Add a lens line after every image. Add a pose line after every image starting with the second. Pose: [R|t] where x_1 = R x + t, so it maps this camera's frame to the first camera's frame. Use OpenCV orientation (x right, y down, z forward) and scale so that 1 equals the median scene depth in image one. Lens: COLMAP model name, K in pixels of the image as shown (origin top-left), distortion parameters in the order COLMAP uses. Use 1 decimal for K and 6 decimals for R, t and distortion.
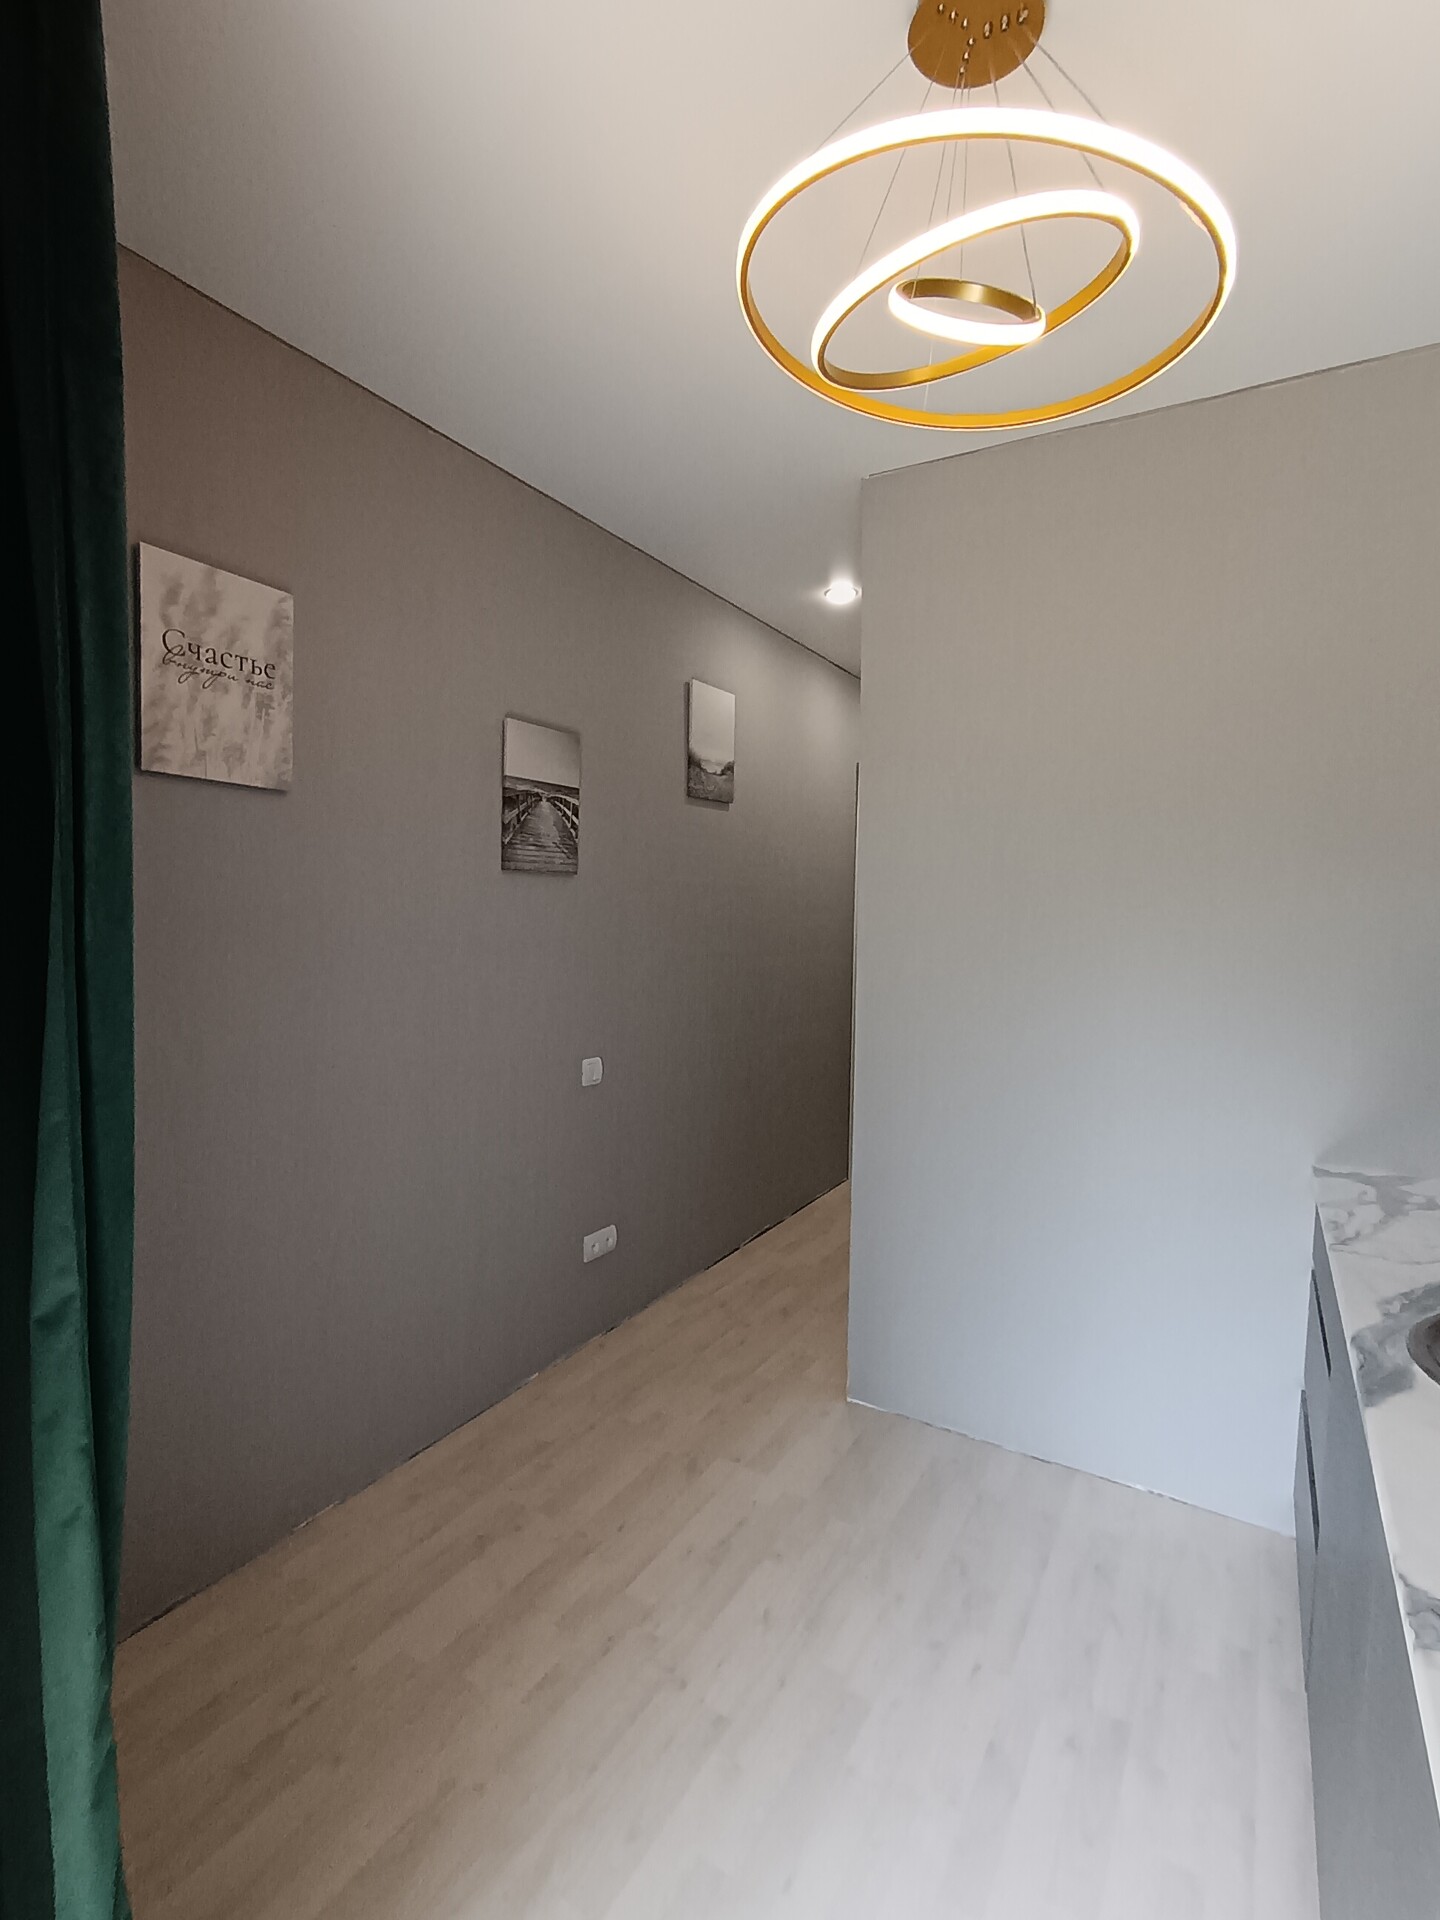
lens RADIAL K [[905.3, 0, 716.5], [0, 905.3, 968.1], [0, 0, 1]] dist [-0.010009, 0.001513]
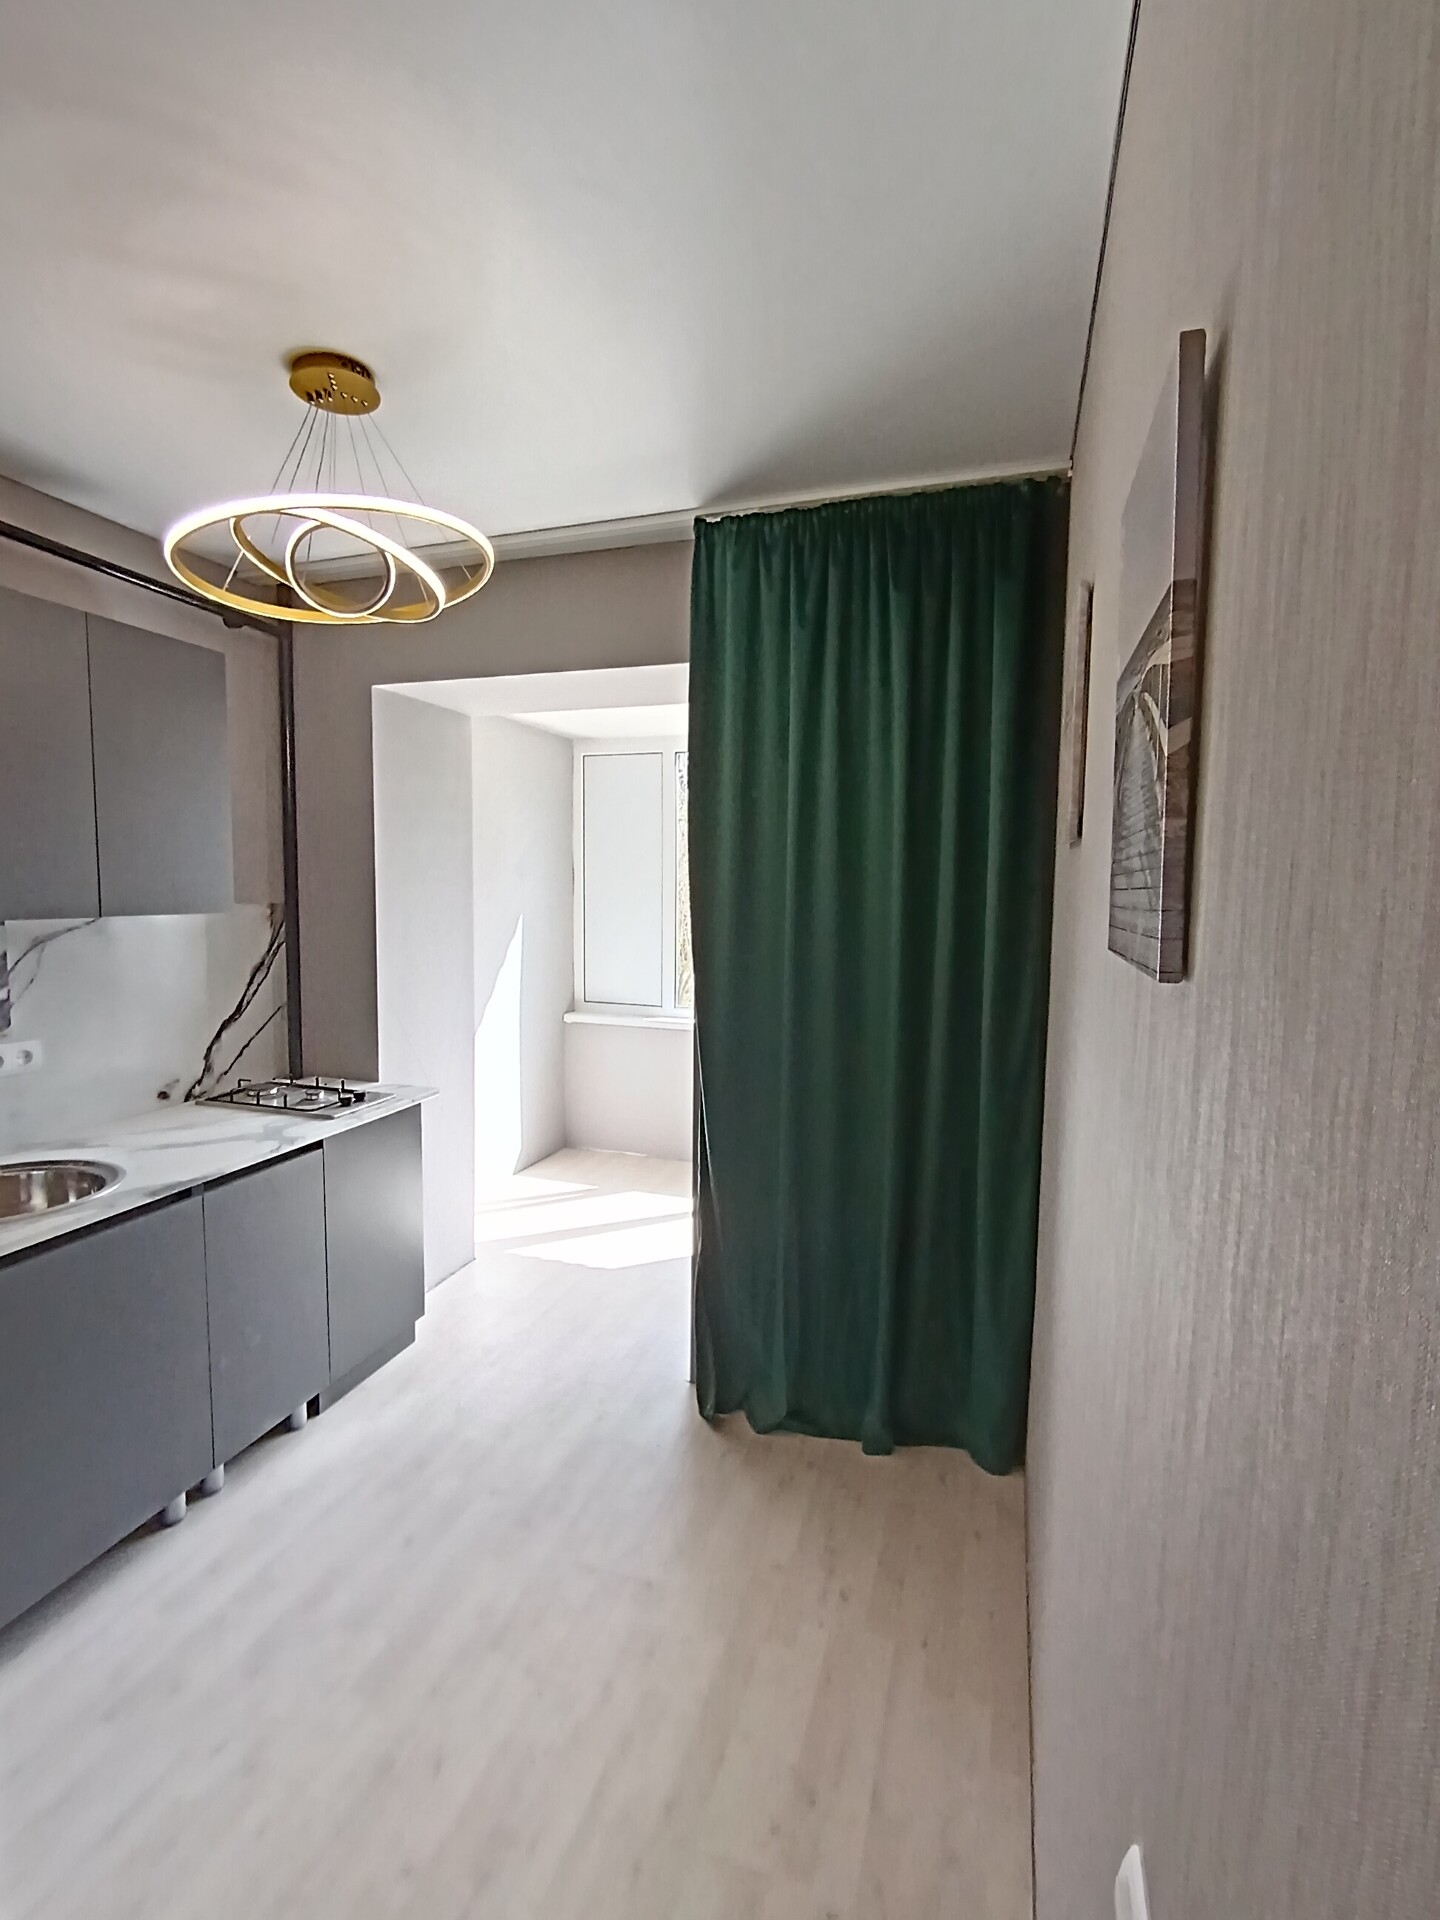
lens RADIAL K [[905.3, 0, 708.7], [0, 905.3, 963.9], [0, 0, 1]] dist [-0.010009, 0.001513]
pose [[-0.974284, -0.007459, -0.225198, 0.002051], [-0.041816, 0.988076, 0.148181, -0.189558], [0.221407, 0.153787, -0.962979, 1.656962]]
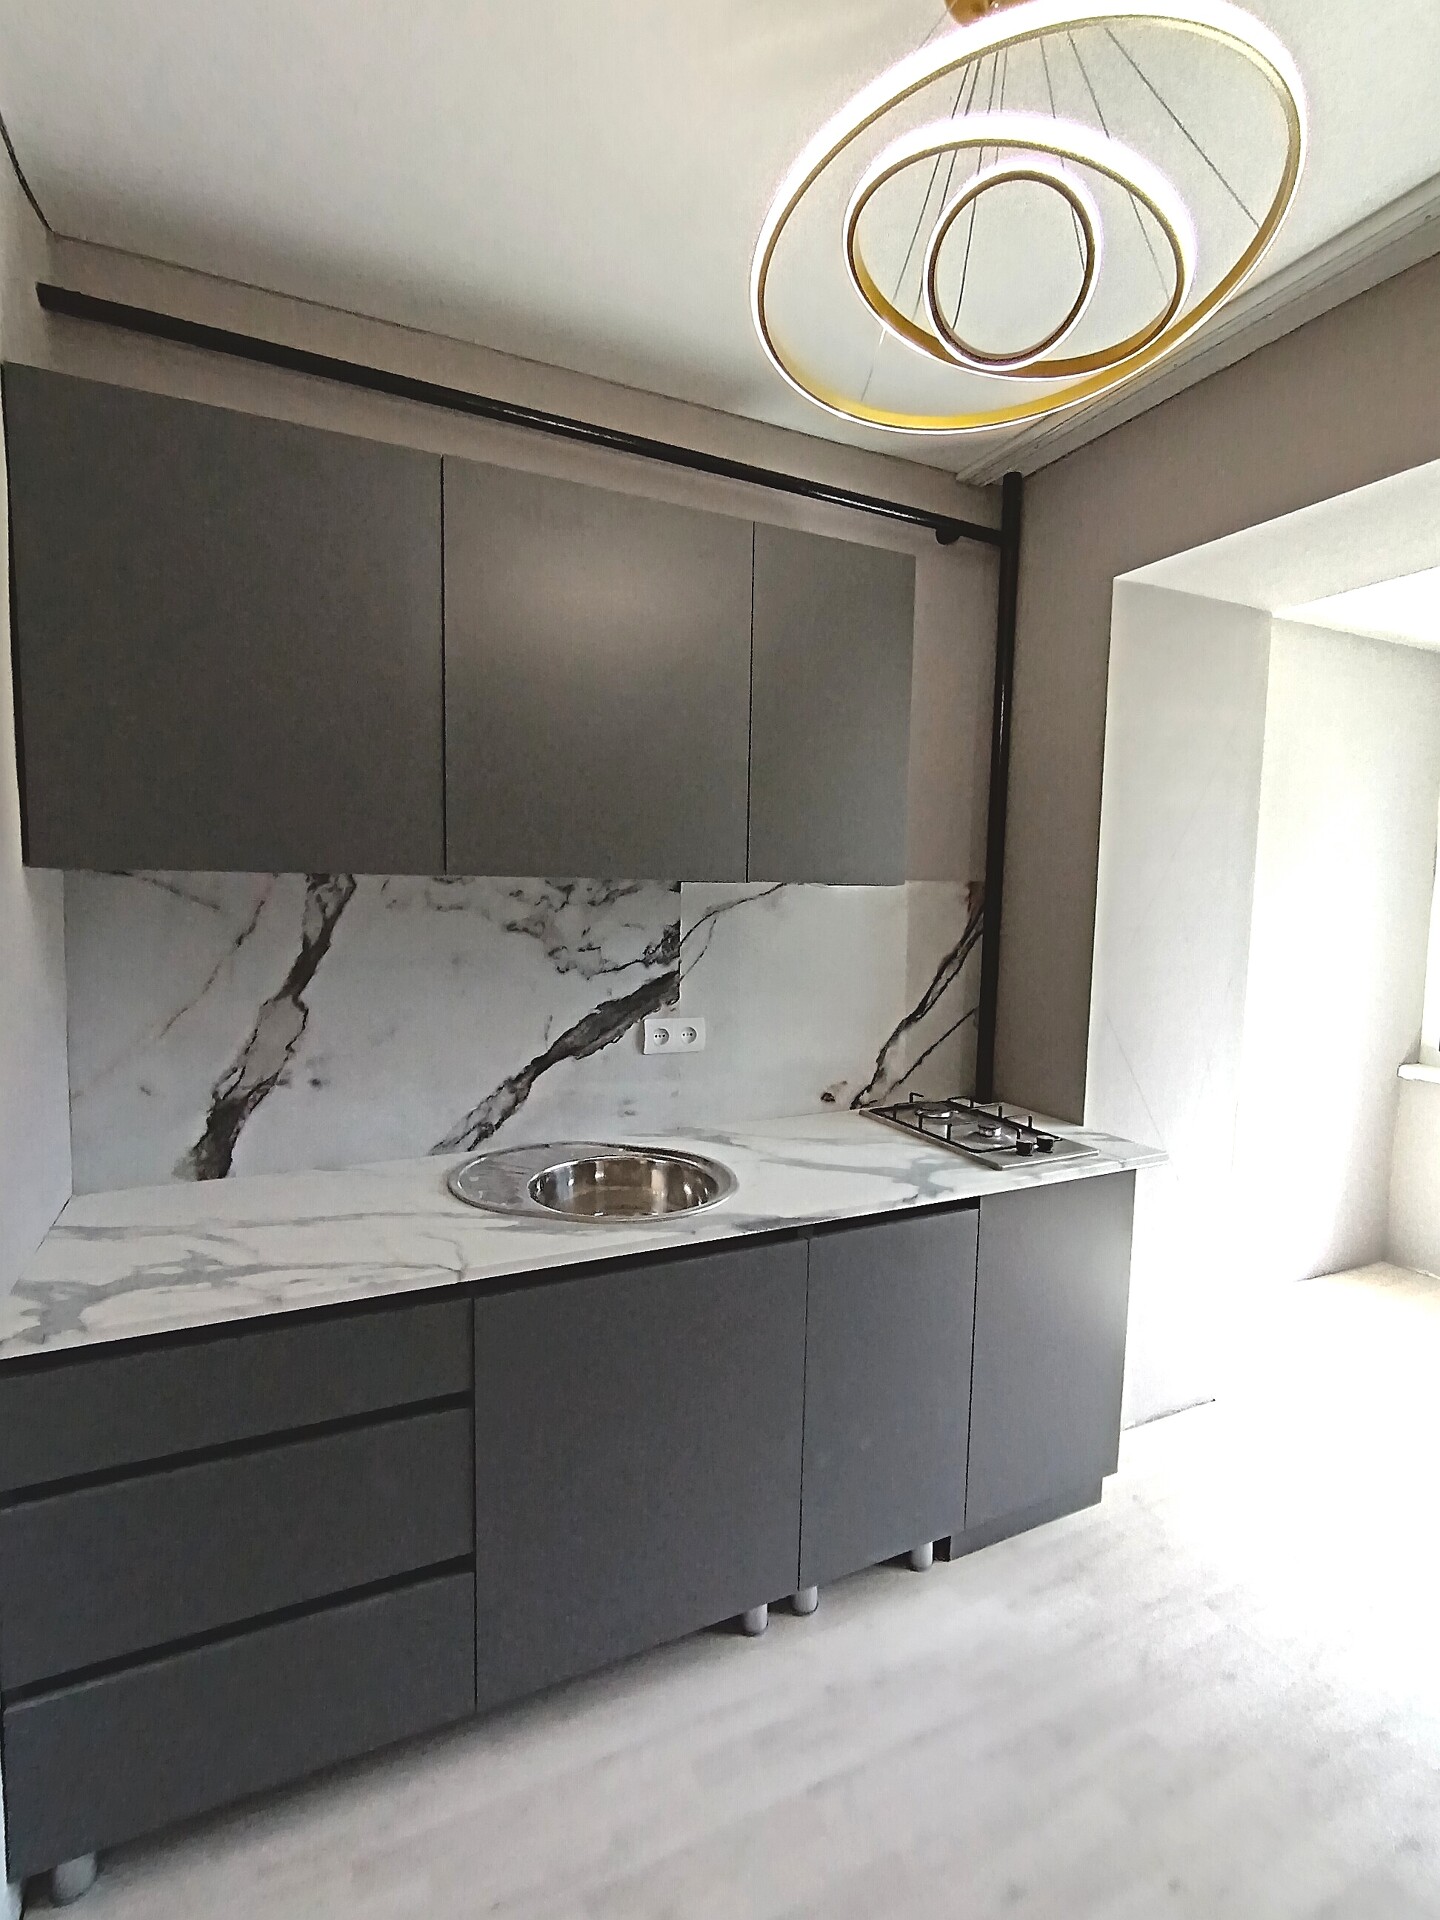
lens RADIAL K [[905.3, 0, 715.0], [0, 905.3, 968.0], [0, 0, 1]] dist [-0.010009, 0.001513]
pose [[-0.831928, -0.080177, 0.549060, -0.019599], [0.006611, 0.988003, 0.154292, -0.106107], [-0.554844, 0.131990, -0.821418, 1.212222]]
